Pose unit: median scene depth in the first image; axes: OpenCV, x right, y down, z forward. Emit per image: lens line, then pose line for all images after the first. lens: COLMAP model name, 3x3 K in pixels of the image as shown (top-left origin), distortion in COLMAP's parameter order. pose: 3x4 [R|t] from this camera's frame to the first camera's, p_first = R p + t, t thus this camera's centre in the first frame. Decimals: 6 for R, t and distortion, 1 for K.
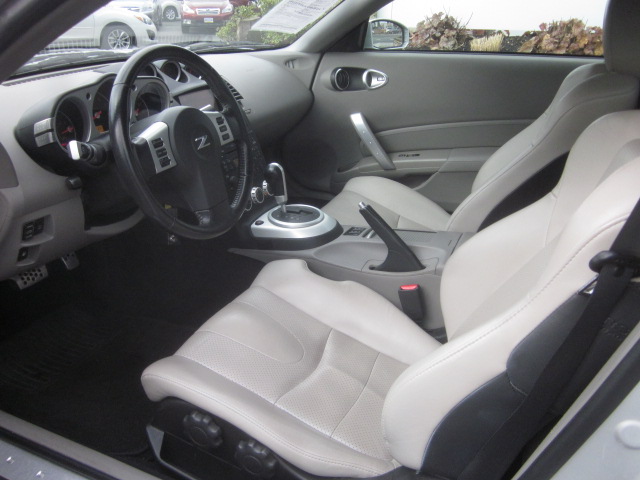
lens RADIAL K [[540.3, 0, 320.0], [0, 540.3, 240.0], [0, 0, 1]] dist [-0.026931, -0.003080]
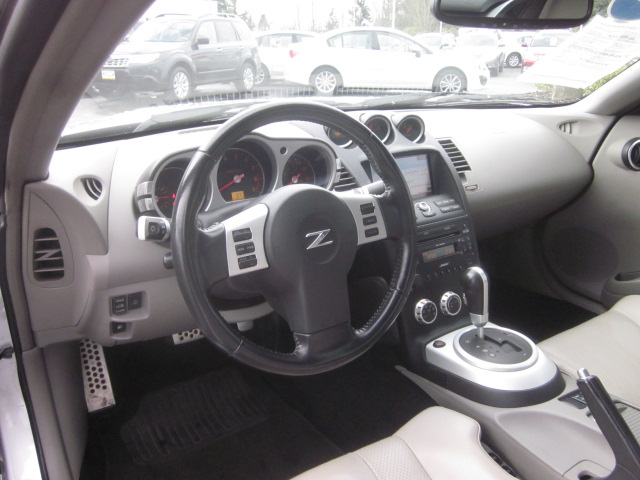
lens RADIAL K [[540.3, 0, 320.0], [0, 540.3, 240.0], [0, 0, 1]] dist [-0.026931, -0.003080]
pose [[0.831655, 0.180254, -0.525222, 0.109024], [-0.219721, 0.975474, -0.013135, -0.124363], [0.509973, 0.126326, 0.850864, 0.294408]]
